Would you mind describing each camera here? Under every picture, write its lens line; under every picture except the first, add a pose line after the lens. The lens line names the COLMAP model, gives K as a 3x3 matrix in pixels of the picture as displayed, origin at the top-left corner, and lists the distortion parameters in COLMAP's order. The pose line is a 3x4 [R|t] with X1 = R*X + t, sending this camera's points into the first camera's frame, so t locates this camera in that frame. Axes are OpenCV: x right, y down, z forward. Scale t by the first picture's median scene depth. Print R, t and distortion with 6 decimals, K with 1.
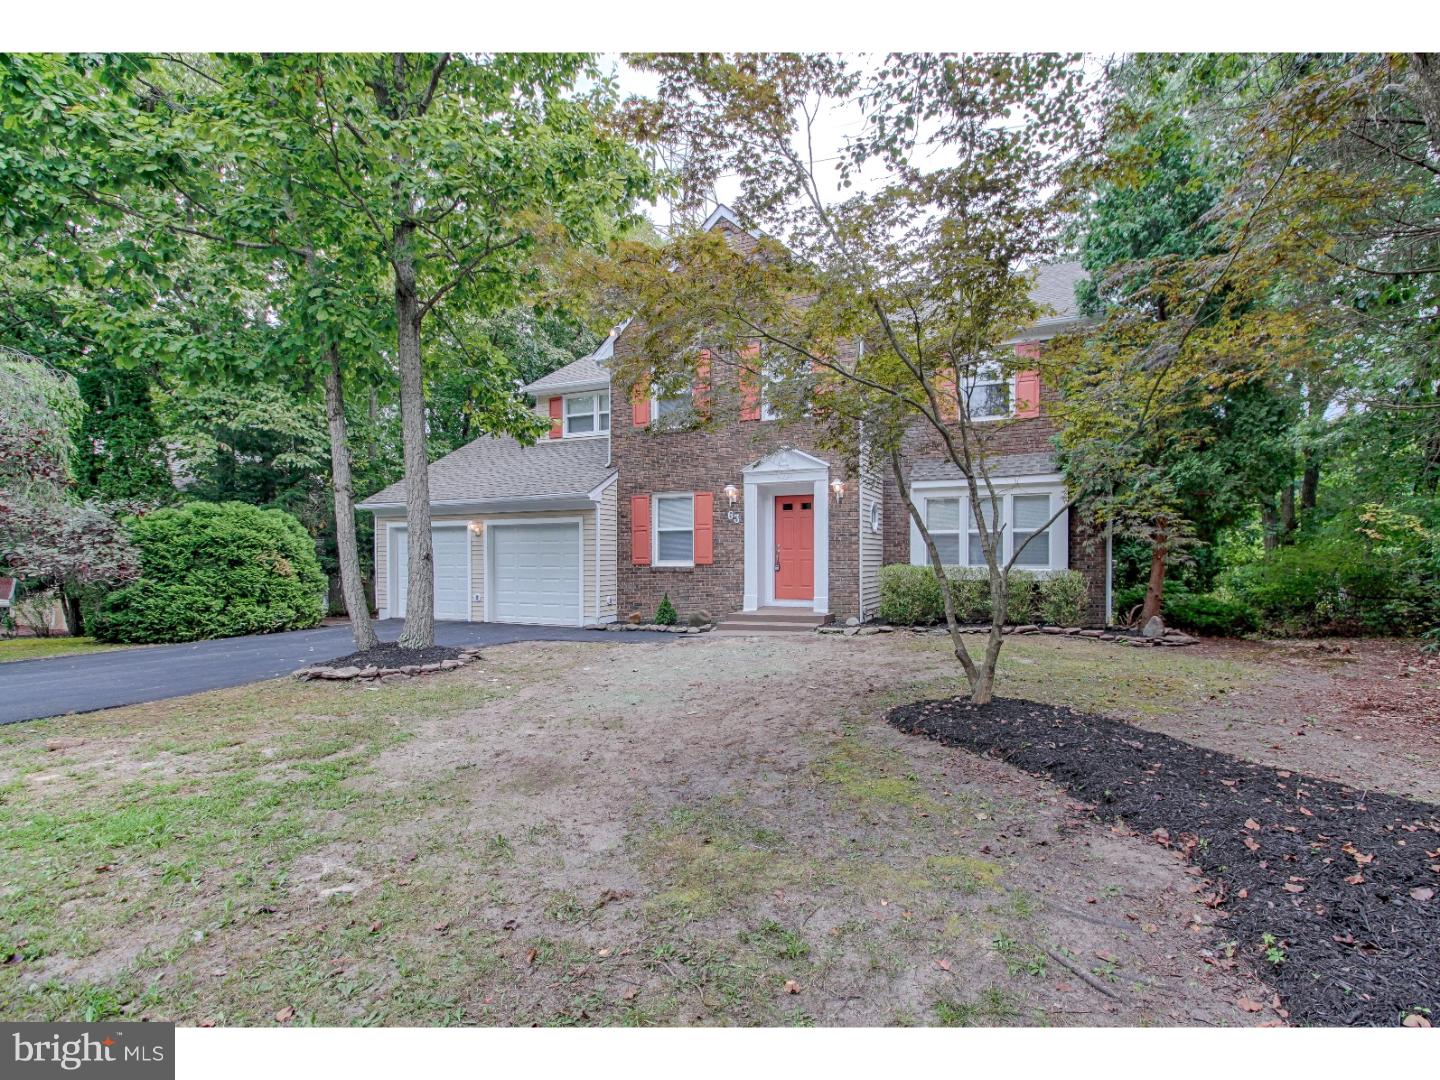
lens RADIAL K [[657.7, 0, 729.4], [0, 657.7, 537.1], [0, 0, 1]] dist [0.013161, -0.004392]
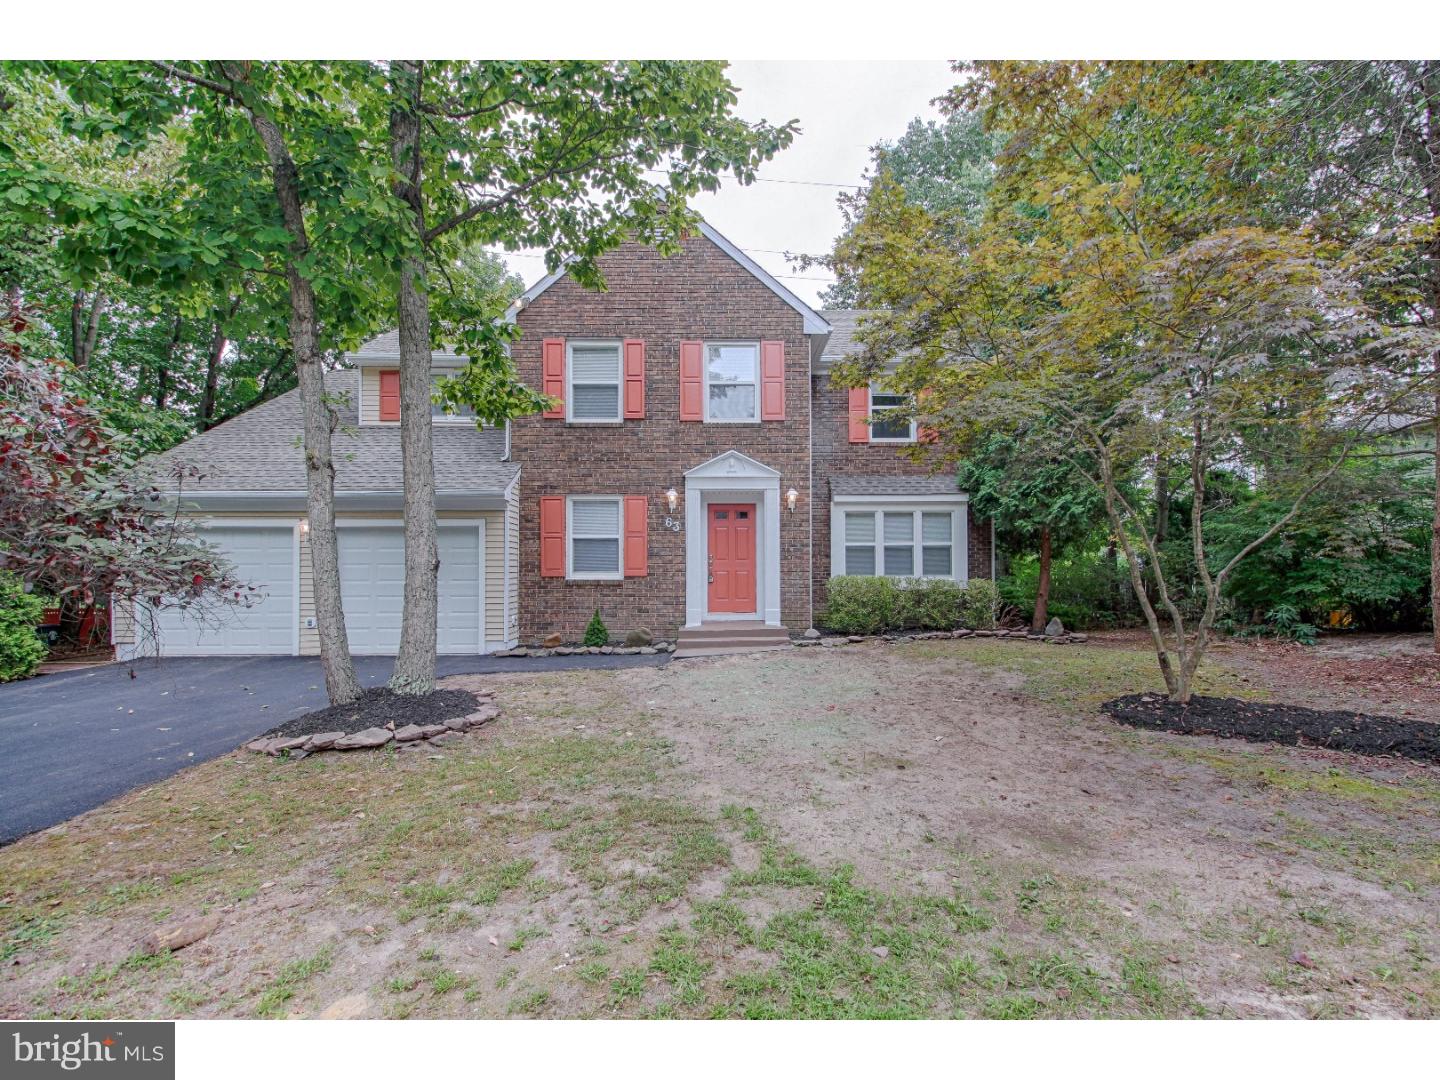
lens RADIAL K [[657.7, 0, 721.1], [0, 657.7, 551.5], [0, 0, 1]] dist [0.013161, -0.004392]
pose [[0.906566, 0.010387, 0.421936, -0.324869], [-0.010958, 0.999939, -0.001071, 0.007478], [-0.421922, -0.003653, 0.906625, 0.144211]]
